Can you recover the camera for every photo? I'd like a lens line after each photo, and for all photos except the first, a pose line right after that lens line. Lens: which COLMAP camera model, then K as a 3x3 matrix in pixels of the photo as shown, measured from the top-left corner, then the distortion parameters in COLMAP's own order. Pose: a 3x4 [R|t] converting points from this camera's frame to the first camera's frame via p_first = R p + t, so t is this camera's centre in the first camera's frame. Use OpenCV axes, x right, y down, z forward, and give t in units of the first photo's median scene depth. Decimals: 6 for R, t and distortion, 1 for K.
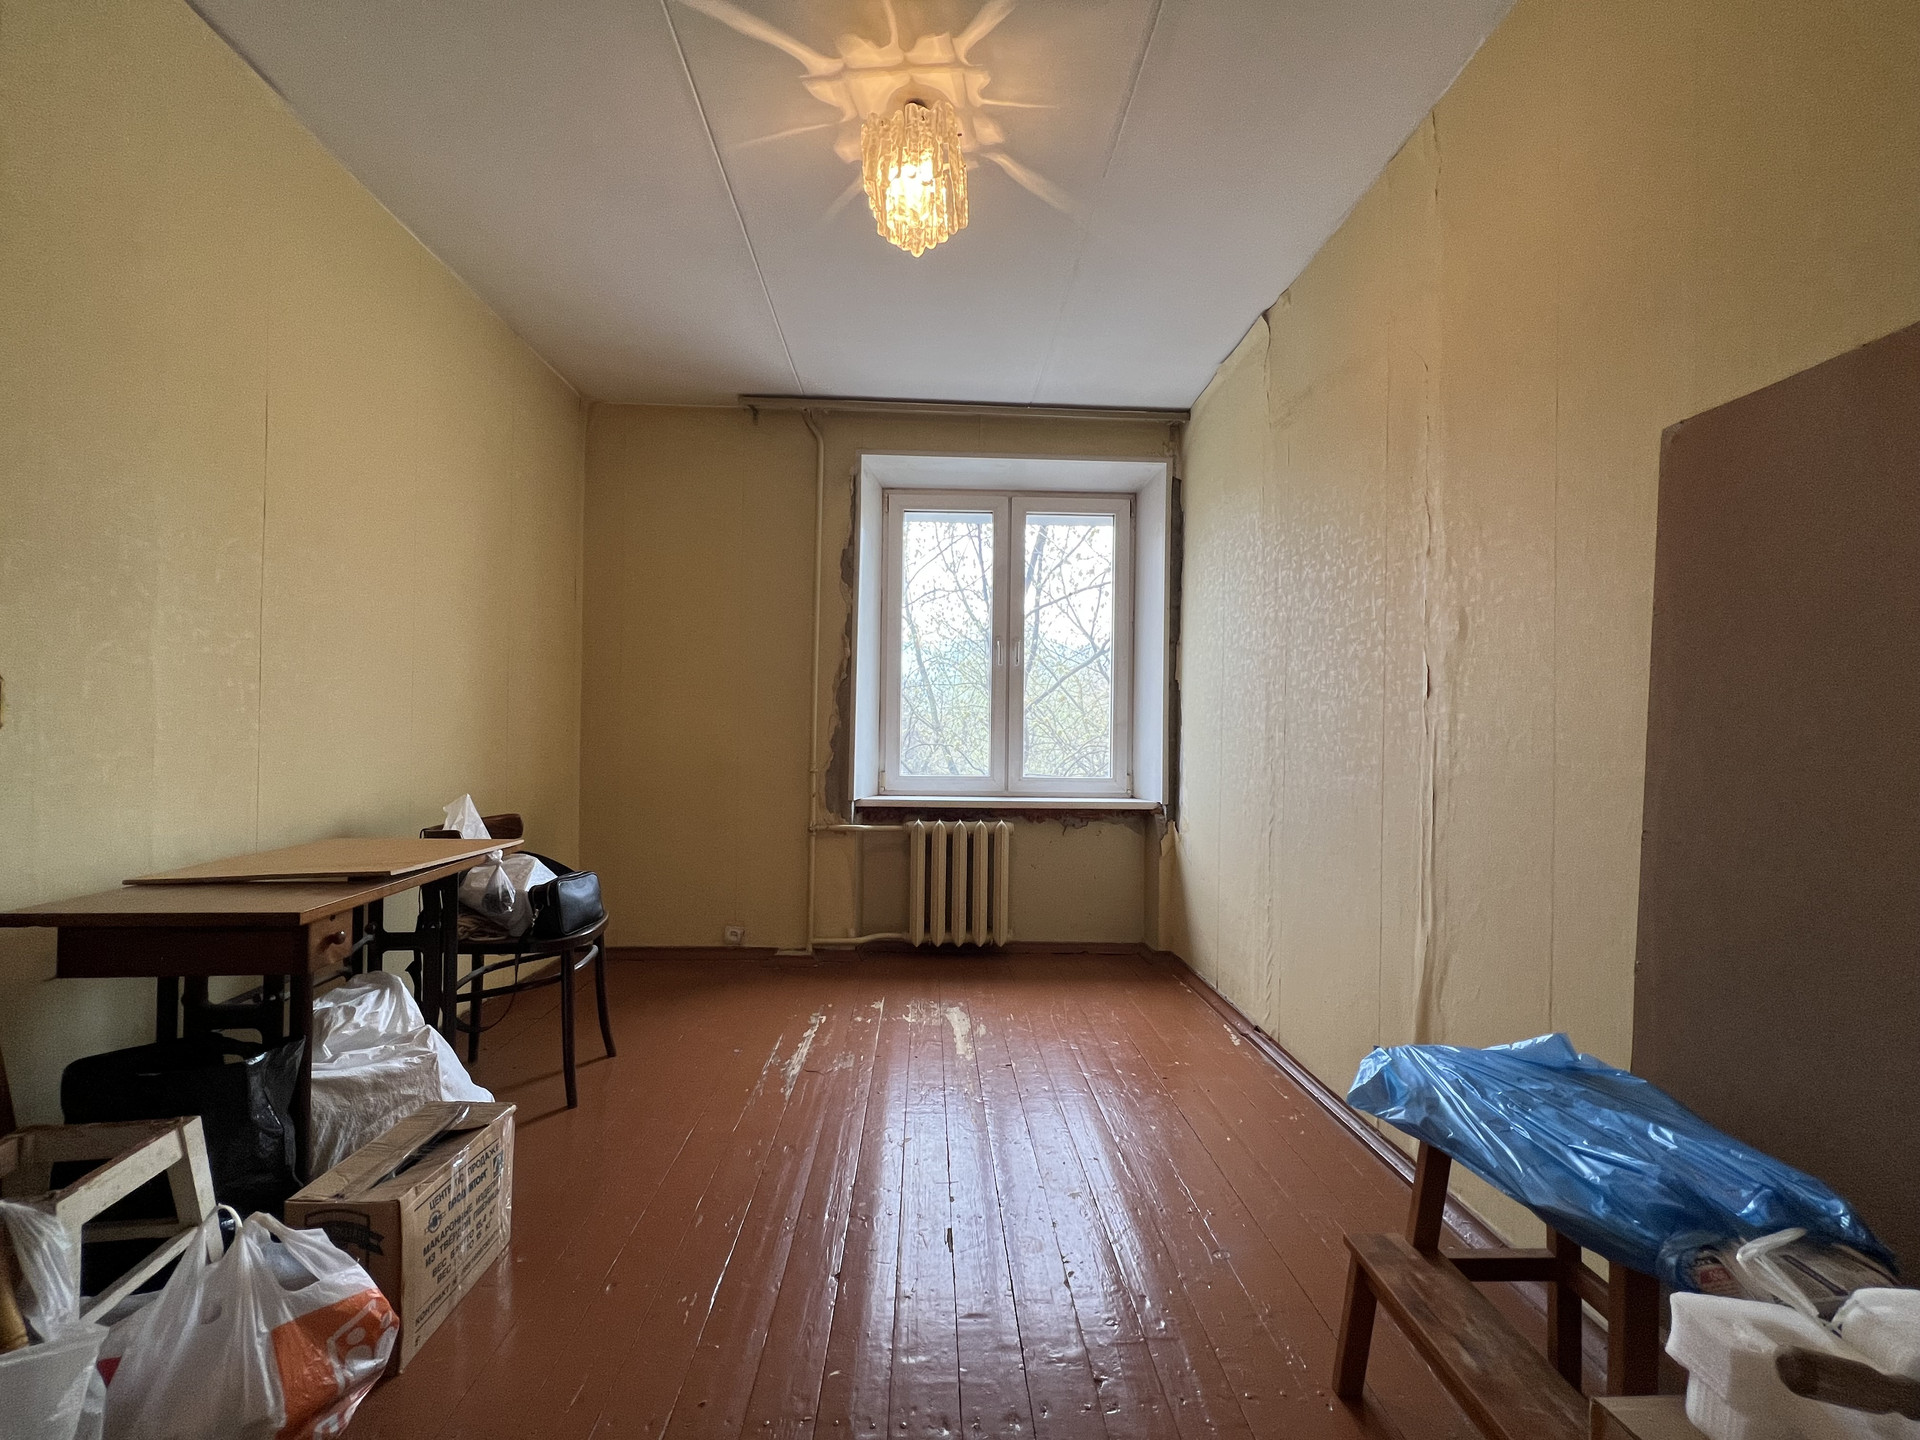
lens RADIAL K [[701.2, 0, 959.4], [0, 701.2, 708.0], [0, 0, 1]] dist [0.000376, 0.000045]
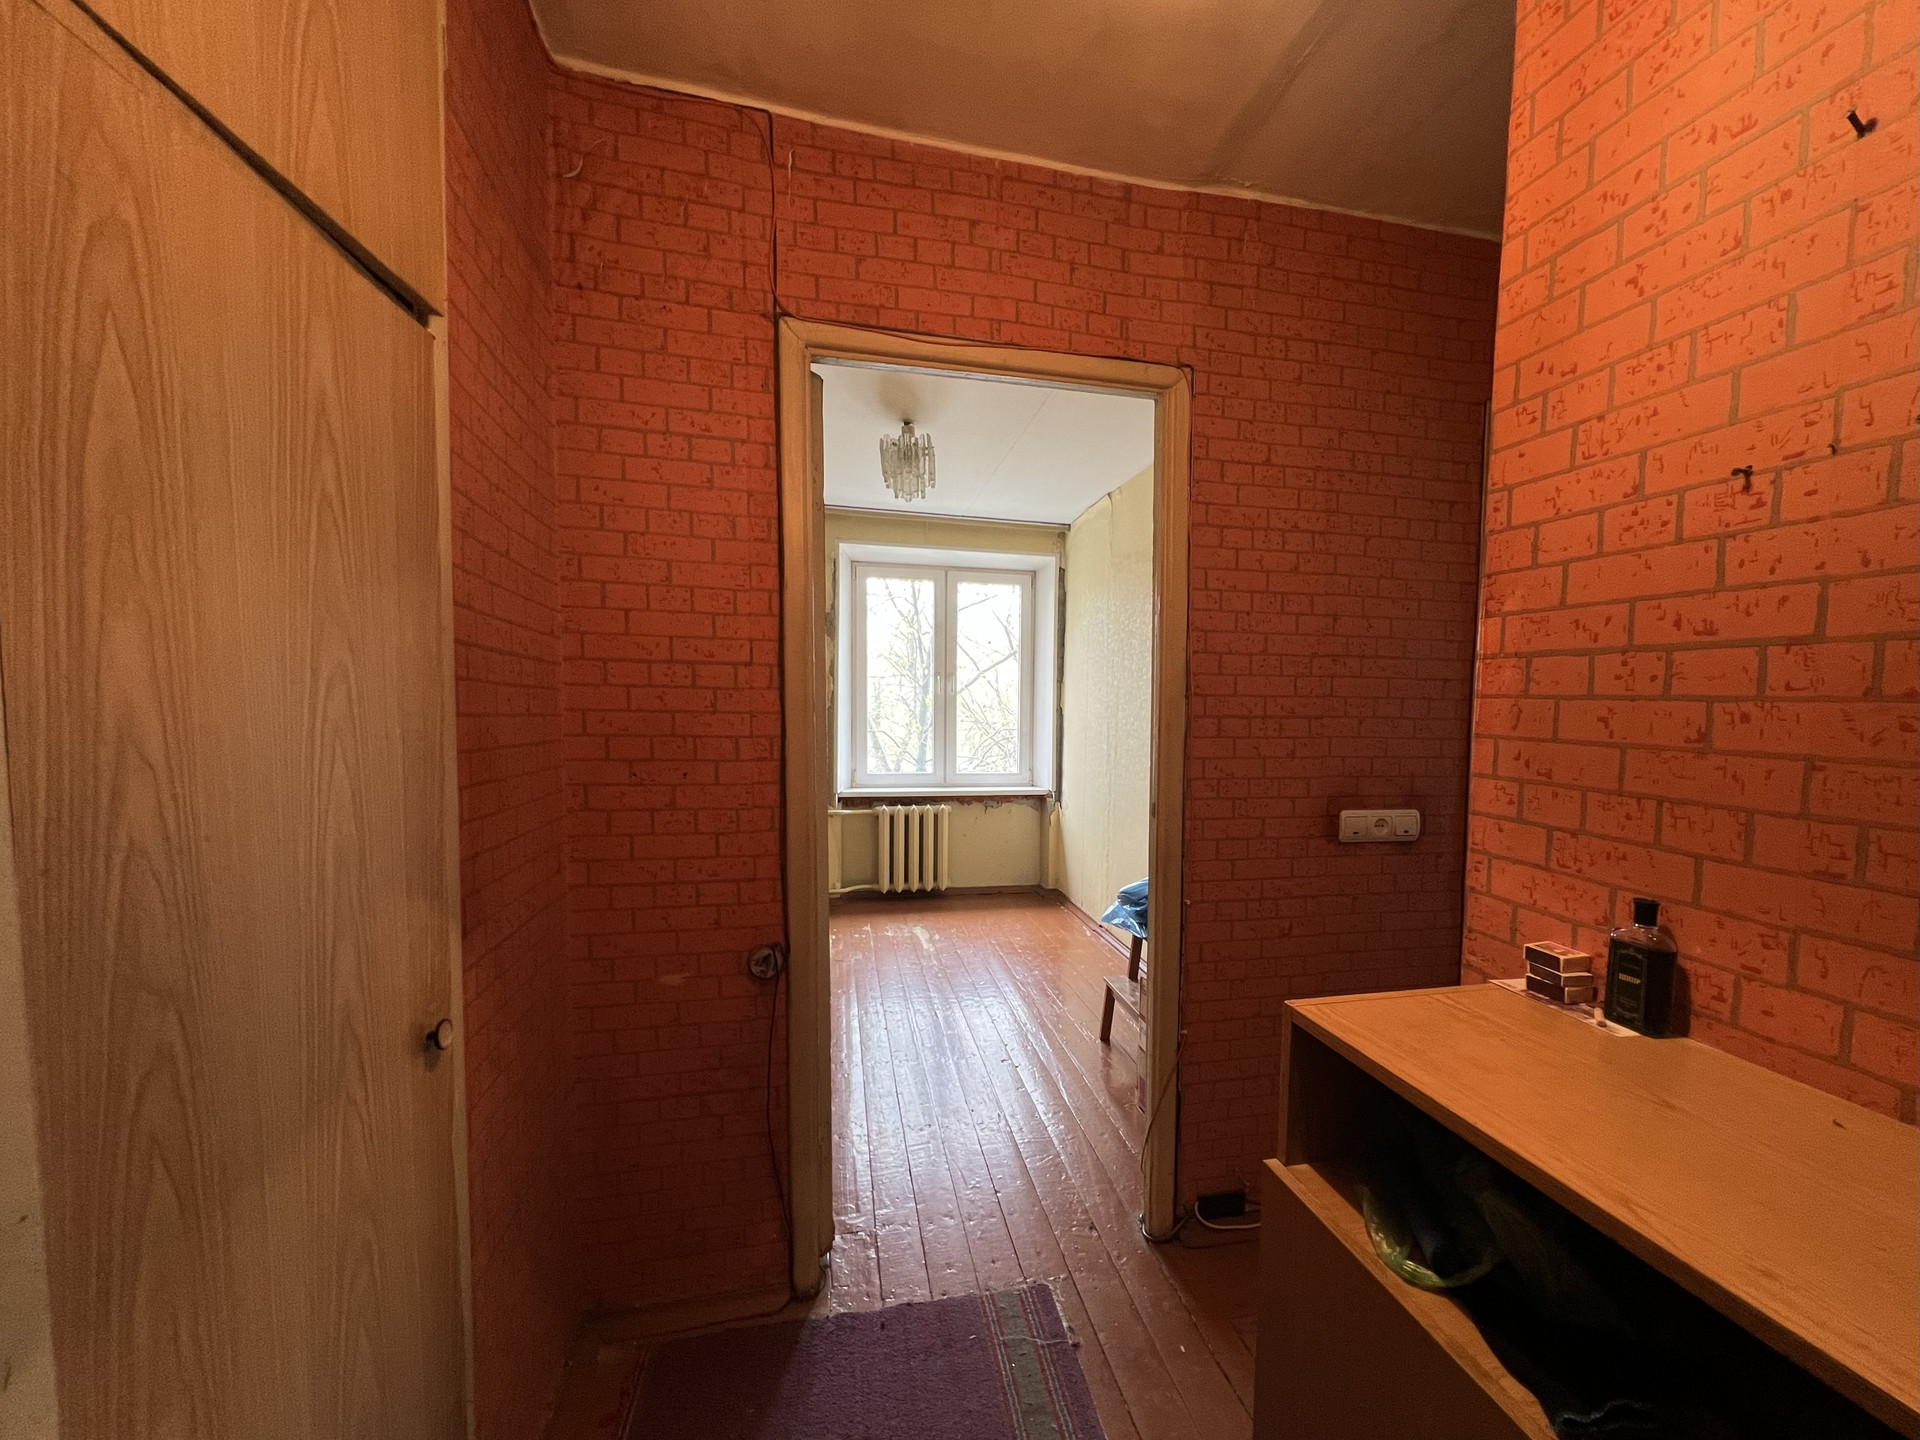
lens RADIAL K [[767.6, 0, 960.0], [0, 767.6, 720.0], [0, 0, 1]] dist [0.002375, 0.000366]
pose [[0.992187, -0.013548, 0.124020, -0.096574], [0.005181, 0.997703, 0.067538, -0.116717], [-0.124650, -0.066368, 0.989979, -0.541640]]
